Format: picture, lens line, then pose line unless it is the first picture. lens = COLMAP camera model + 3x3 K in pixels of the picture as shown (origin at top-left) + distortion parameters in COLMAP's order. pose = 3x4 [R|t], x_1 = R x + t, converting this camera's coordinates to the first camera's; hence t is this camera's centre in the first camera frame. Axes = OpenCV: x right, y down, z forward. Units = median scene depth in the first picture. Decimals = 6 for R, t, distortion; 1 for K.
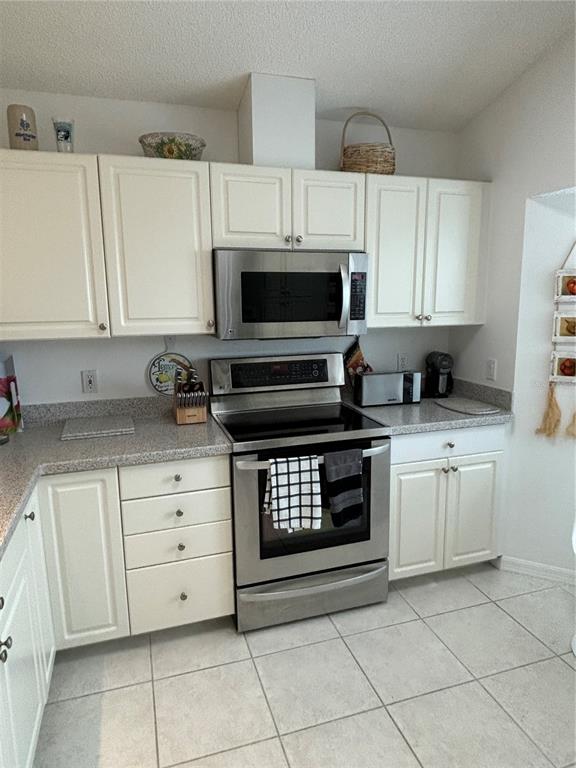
lens RADIAL K [[500.2, 0, 295.3], [0, 500.2, 385.4], [0, 0, 1]] dist [0.080232, -0.140975]
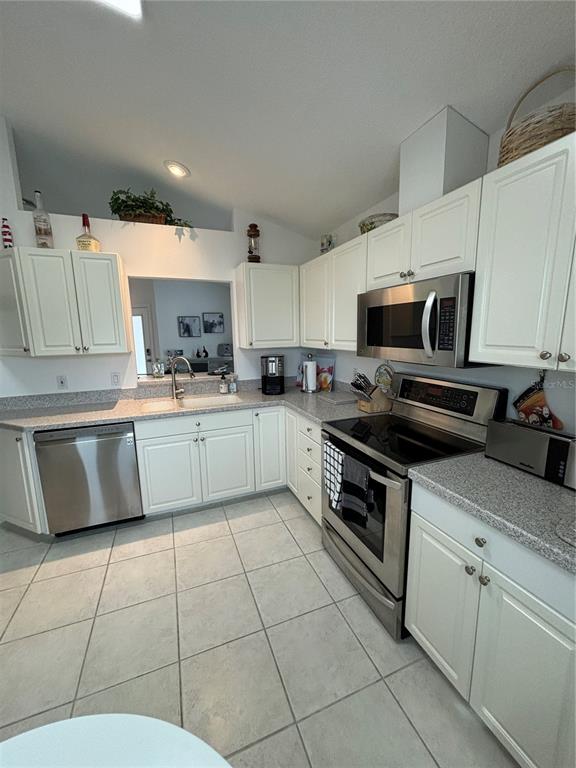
lens RADIAL K [[311.1, 0, 288.0], [0, 311.1, 385.7], [0, 0, 1]] dist [-0.000782, 0.000165]
pose [[0.057835, 0.181669, -0.981658, 0.675425], [-0.162377, 0.971921, 0.170300, -0.118811], [0.985032, 0.149550, 0.085710, 0.680674]]
